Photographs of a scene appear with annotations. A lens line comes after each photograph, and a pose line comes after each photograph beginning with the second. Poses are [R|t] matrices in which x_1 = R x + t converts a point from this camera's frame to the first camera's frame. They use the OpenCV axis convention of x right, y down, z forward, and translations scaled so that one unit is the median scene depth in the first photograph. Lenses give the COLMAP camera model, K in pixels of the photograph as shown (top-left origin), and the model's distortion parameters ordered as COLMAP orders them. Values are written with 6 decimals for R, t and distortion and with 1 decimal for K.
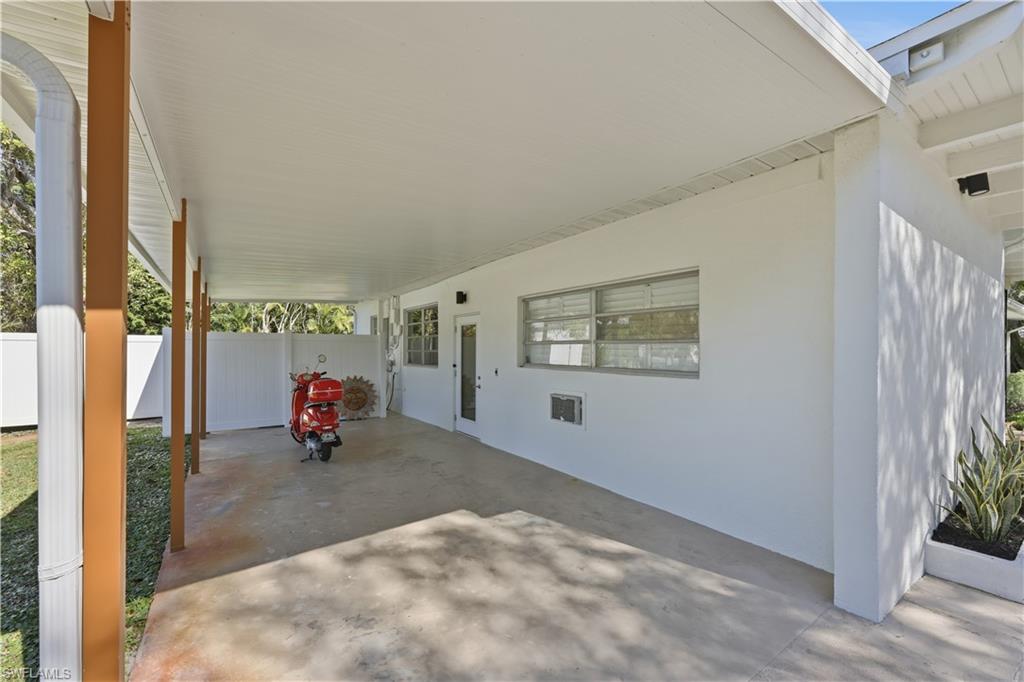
lens RADIAL K [[426.6, 0, 510.8], [0, 426.6, 346.4], [0, 0, 1]] dist [-0.002769, -0.000332]
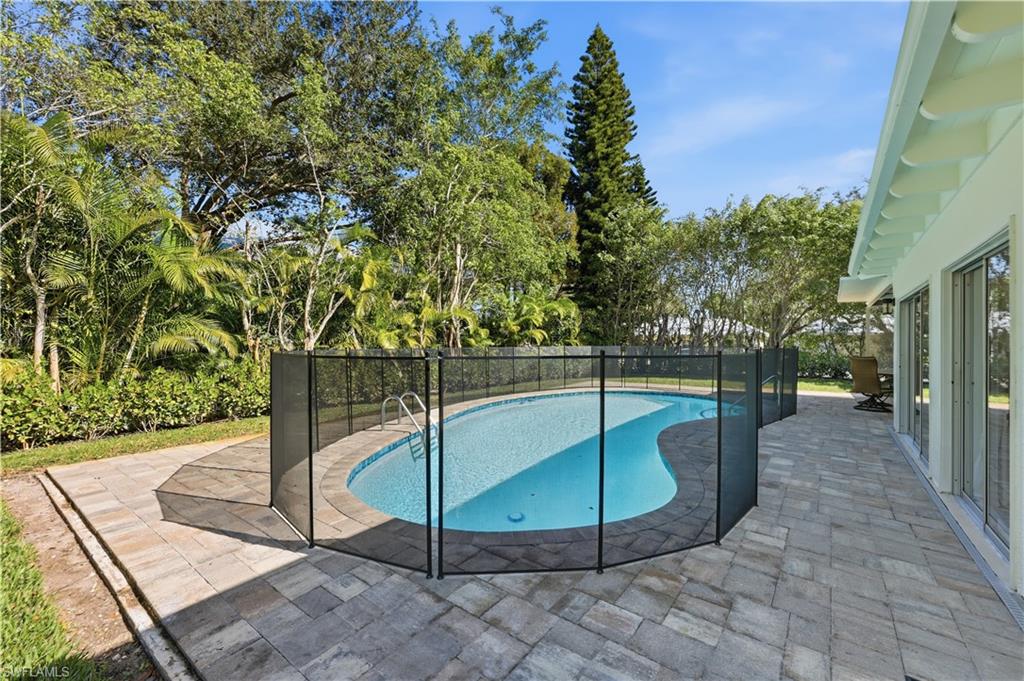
lens RADIAL K [[426.6, 0, 510.2], [0, 426.6, 342.8], [0, 0, 1]] dist [-0.002769, -0.000332]
pose [[0.944574, -0.005139, 0.328260, -0.264036], [0.001381, 0.999931, 0.011681, -0.001630], [-0.328297, -0.010581, 0.944515, 0.604718]]
